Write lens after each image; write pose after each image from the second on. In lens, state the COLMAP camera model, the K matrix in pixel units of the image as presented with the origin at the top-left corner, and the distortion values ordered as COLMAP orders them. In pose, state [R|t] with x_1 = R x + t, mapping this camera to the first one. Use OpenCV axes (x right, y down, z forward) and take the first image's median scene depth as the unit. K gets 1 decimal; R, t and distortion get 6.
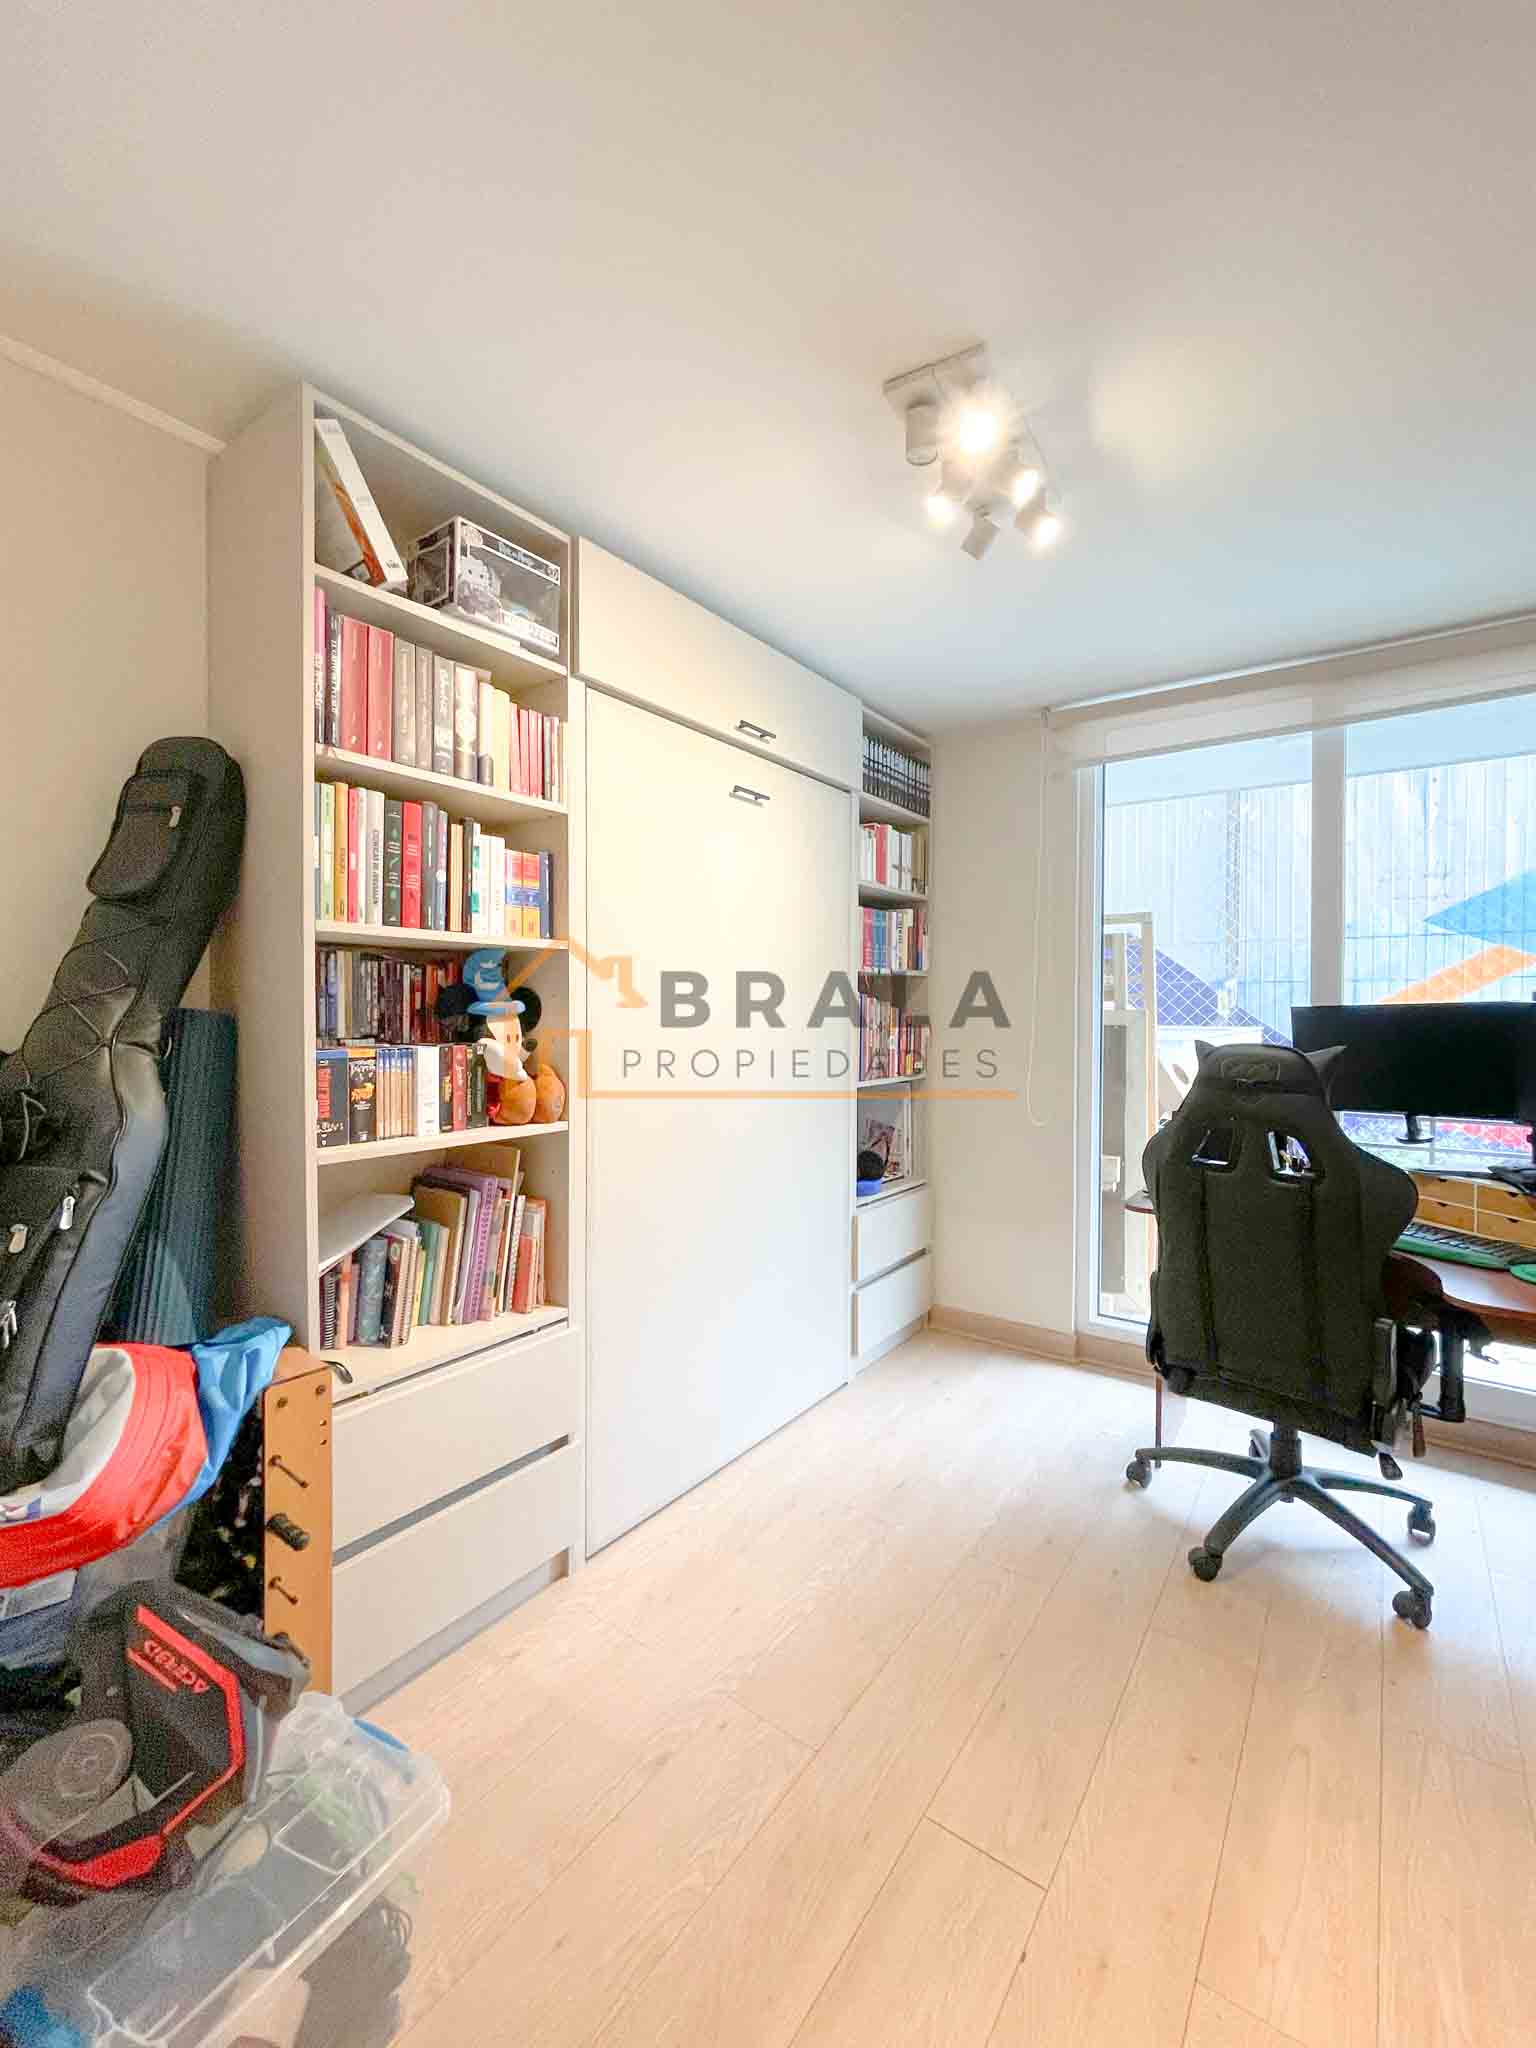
lens RADIAL K [[856.9, 0, 768.0], [0, 856.9, 1024.0], [0, 0, 1]] dist [0.000317, 0.000134]
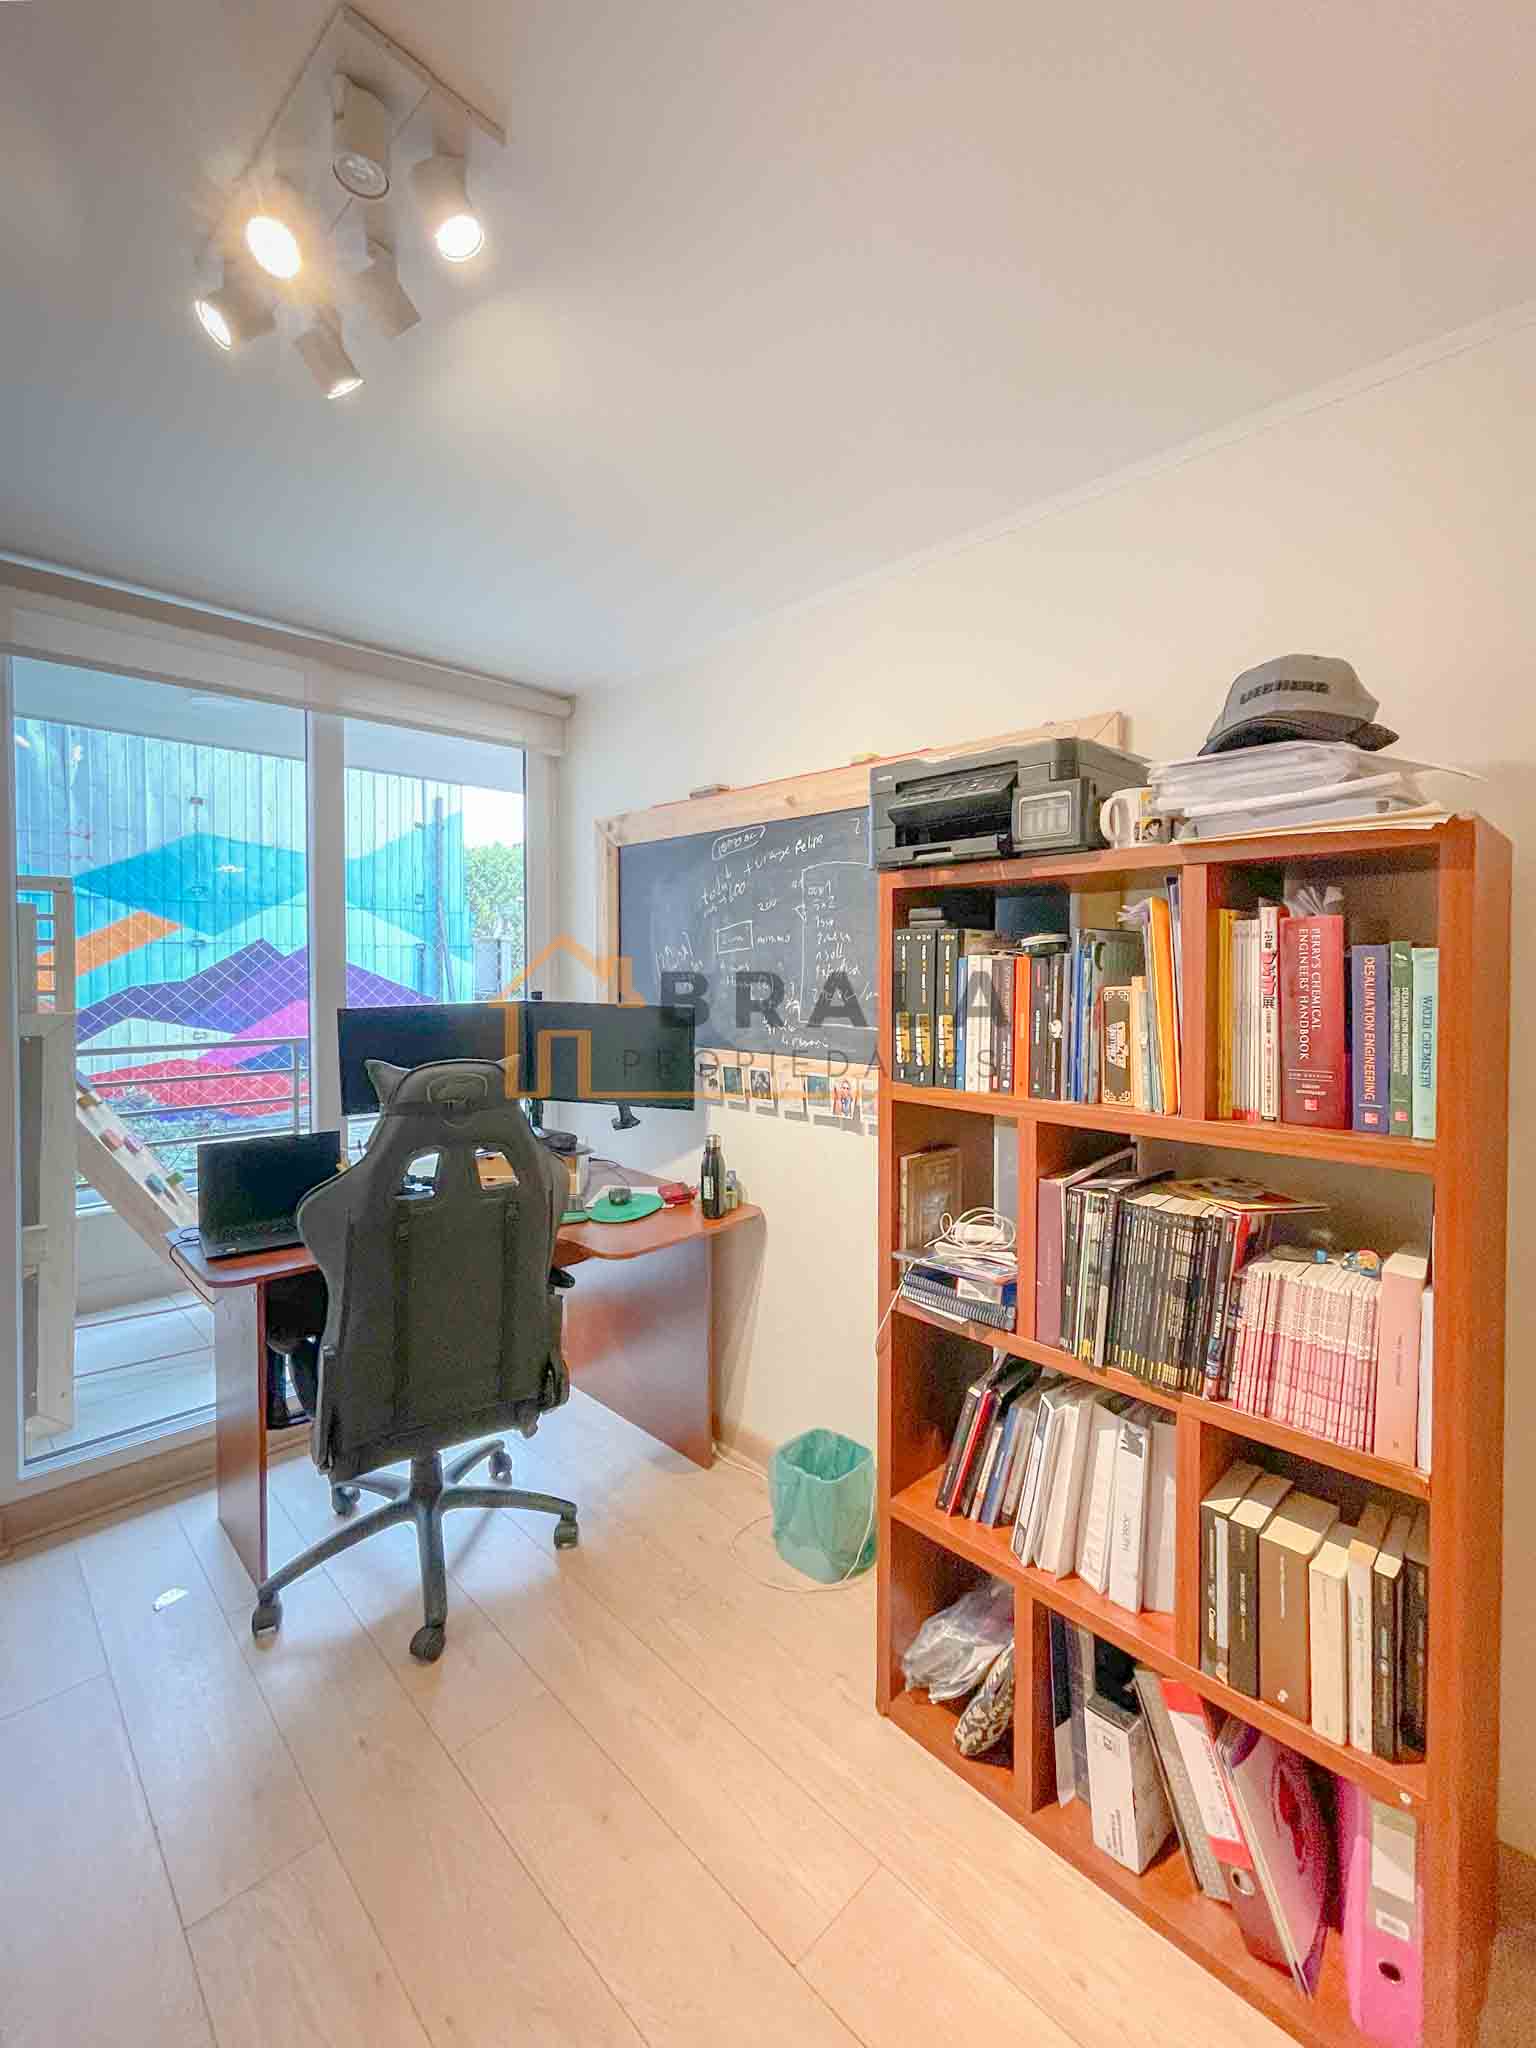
lens RADIAL K [[855.3, 0, 768.6], [0, 855.3, 971.5], [0, 0, 1]] dist [0.000357, 0.000086]
pose [[0.155094, -0.013821, 0.987803, -0.228157], [0.021917, 0.999704, 0.010547, -0.054357], [-0.987656, 0.020014, 0.155352, 0.367111]]
